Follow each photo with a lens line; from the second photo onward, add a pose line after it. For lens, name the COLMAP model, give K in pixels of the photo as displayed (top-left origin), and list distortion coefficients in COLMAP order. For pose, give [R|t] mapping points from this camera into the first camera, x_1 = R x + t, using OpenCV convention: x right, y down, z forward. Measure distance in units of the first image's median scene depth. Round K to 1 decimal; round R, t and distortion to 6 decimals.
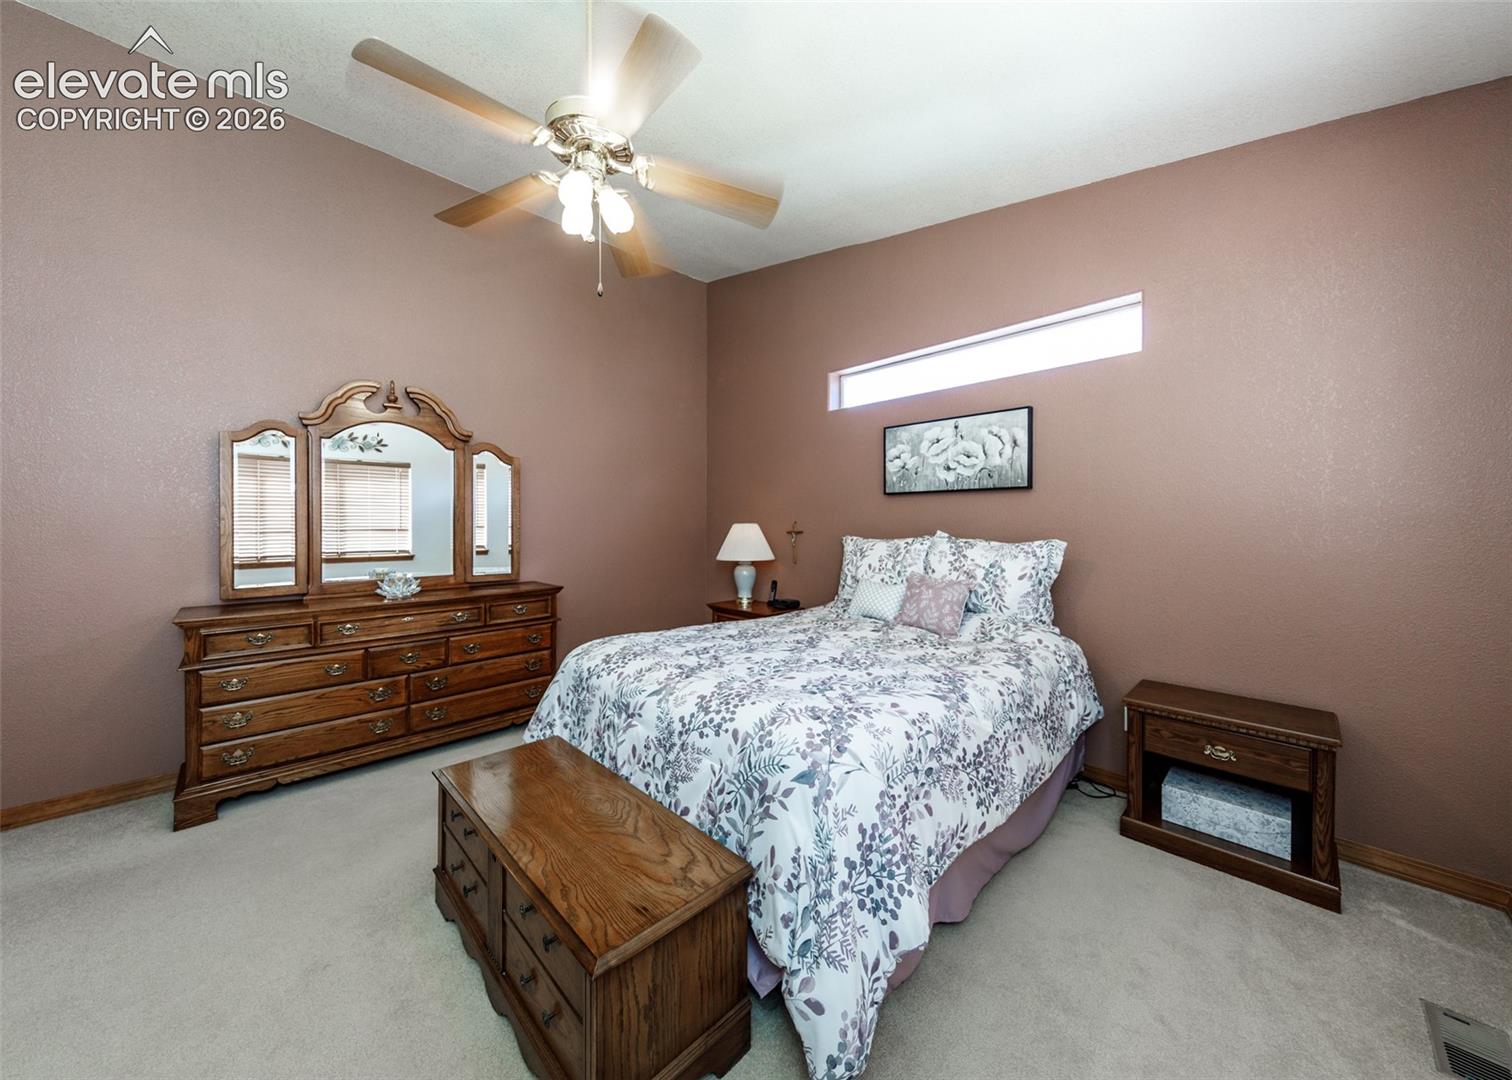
lens RADIAL K [[535.8, 0, 753.9], [0, 535.8, 517.6], [0, 0, 1]] dist [0.000263, -0.000004]
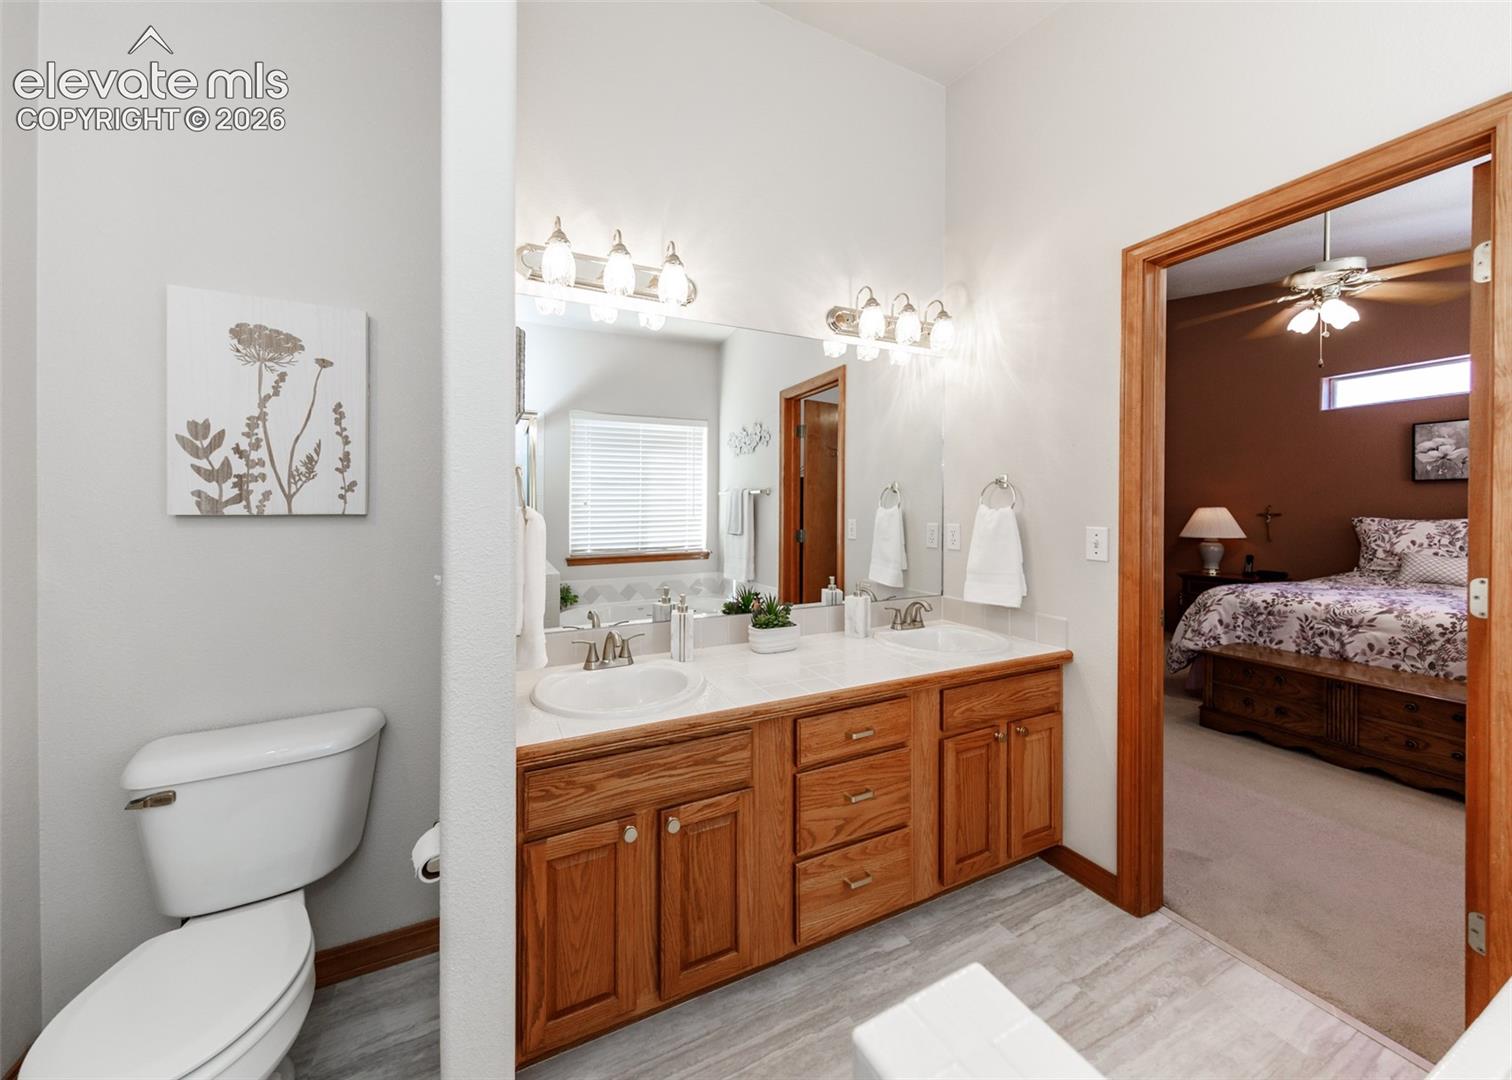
lens RADIAL K [[508.7, 0, 757.3], [0, 508.7, 509.0], [0, 0, 1]] dist [-0.000237, -0.000023]
pose [[0.931986, -0.006553, -0.362435, -0.687559], [0.010712, 0.999898, 0.009469, -0.009334], [0.362336, -0.012707, 0.931961, -0.547900]]
